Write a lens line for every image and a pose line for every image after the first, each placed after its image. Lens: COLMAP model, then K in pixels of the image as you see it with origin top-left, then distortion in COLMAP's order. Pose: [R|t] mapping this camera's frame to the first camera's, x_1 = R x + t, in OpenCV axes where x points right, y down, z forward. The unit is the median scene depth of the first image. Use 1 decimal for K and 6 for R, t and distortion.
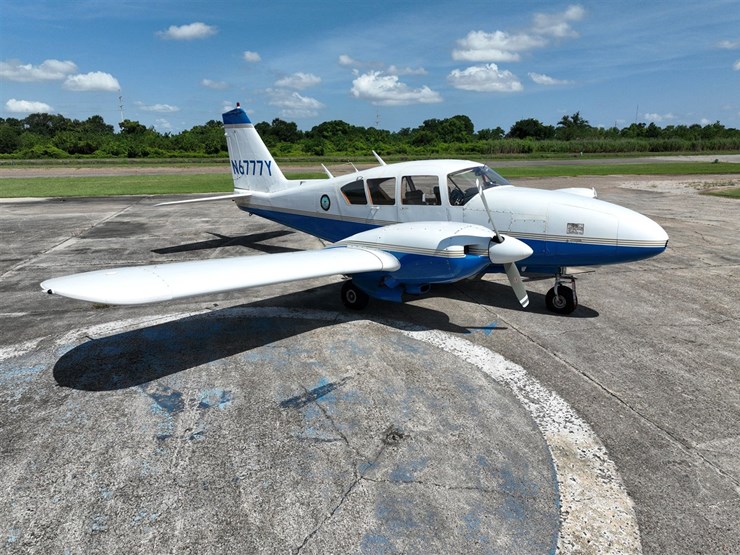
lens RADIAL K [[522.4, 0, 369.8], [0, 522.4, 276.3], [0, 0, 1]] dist [0.000804, 0.017389]
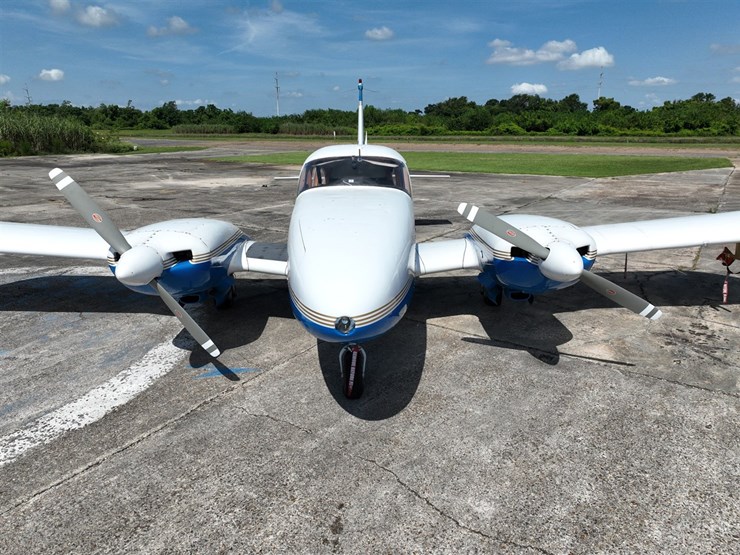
lens RADIAL K [[522.4, 0, 369.8], [0, 522.4, 276.3], [0, 0, 1]] dist [0.000804, 0.017389]
pose [[0.669016, 0.209012, -0.713254, 0.776201], [-0.180426, 0.976611, 0.116950, -0.141845], [0.721016, 0.050448, 0.691080, 0.553844]]
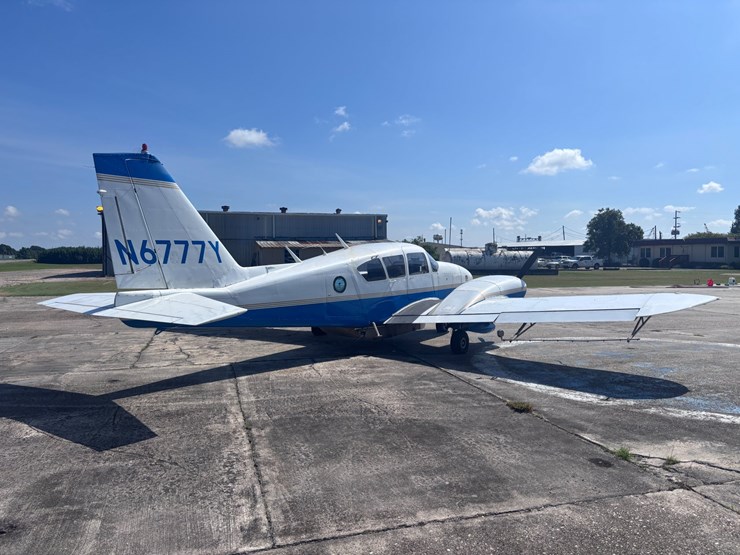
lens RADIAL K [[557.2, 0, 379.1], [0, 557.2, 275.4], [0, 0, 1]] dist [0.007440, 0.005691]
pose [[-0.078412, -0.027444, 0.996543, -1.346671], [0.245279, 0.968362, 0.045967, -0.230553], [-0.966276, 0.248035, -0.069200, 1.237311]]
